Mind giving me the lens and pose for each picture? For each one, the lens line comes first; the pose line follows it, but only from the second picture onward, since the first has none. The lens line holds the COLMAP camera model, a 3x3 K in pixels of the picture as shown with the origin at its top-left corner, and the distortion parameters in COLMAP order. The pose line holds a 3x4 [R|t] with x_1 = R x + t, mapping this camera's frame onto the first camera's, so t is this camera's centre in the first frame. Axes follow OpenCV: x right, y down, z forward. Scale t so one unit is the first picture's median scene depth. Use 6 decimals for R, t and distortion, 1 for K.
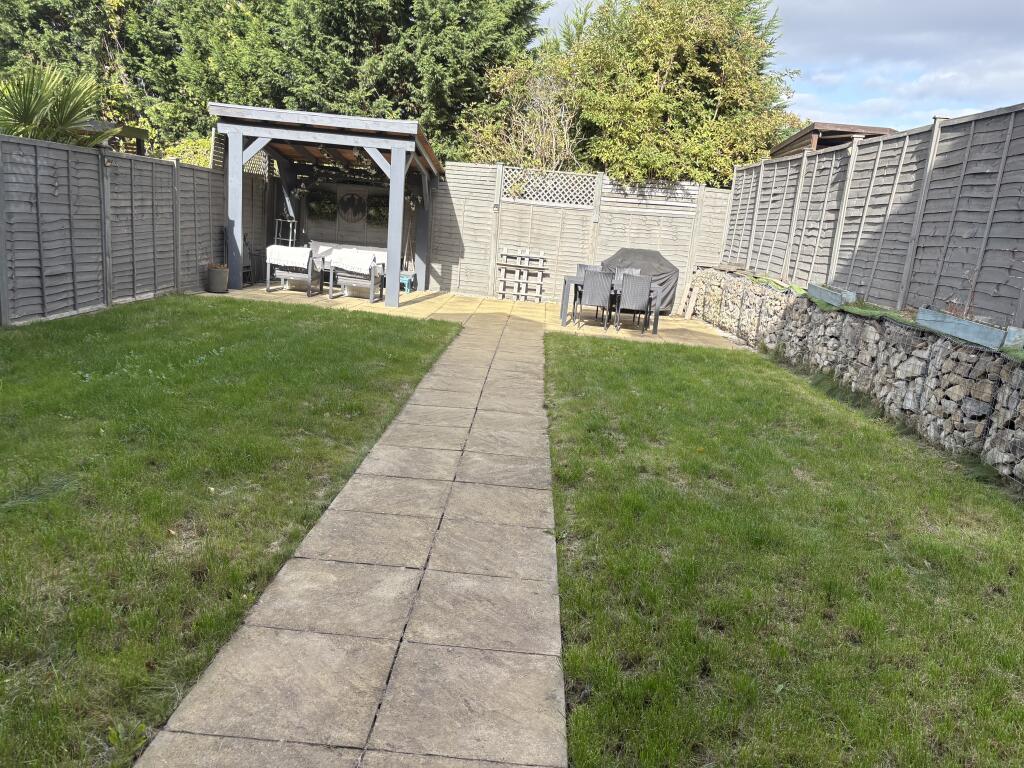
lens RADIAL K [[785.6, 0, 509.7], [0, 785.6, 382.4], [0, 0, 1]] dist [0.048338, -0.050578]
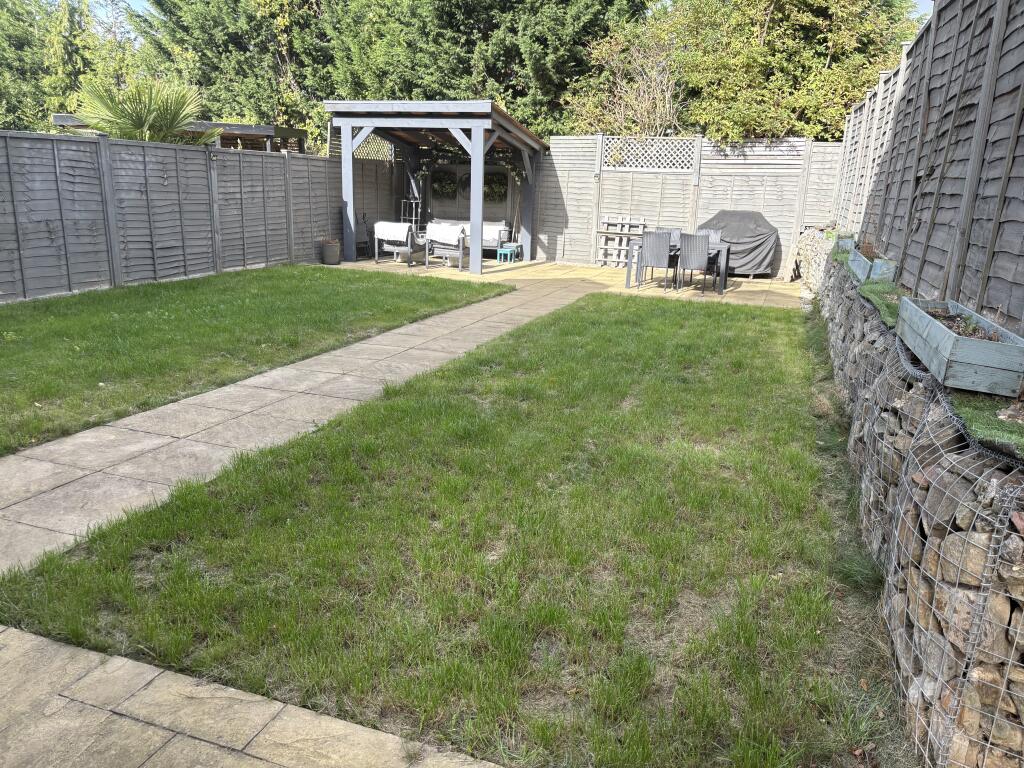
lens RADIAL K [[785.6, 0, 492.8], [0, 785.6, 379.2], [0, 0, 1]] dist [0.048338, -0.050578]
pose [[0.946078, 0.021978, -0.323192, 0.213383], [-0.016913, 0.999686, 0.018472, 0.027284], [0.323497, -0.012009, 0.946153, -0.022783]]
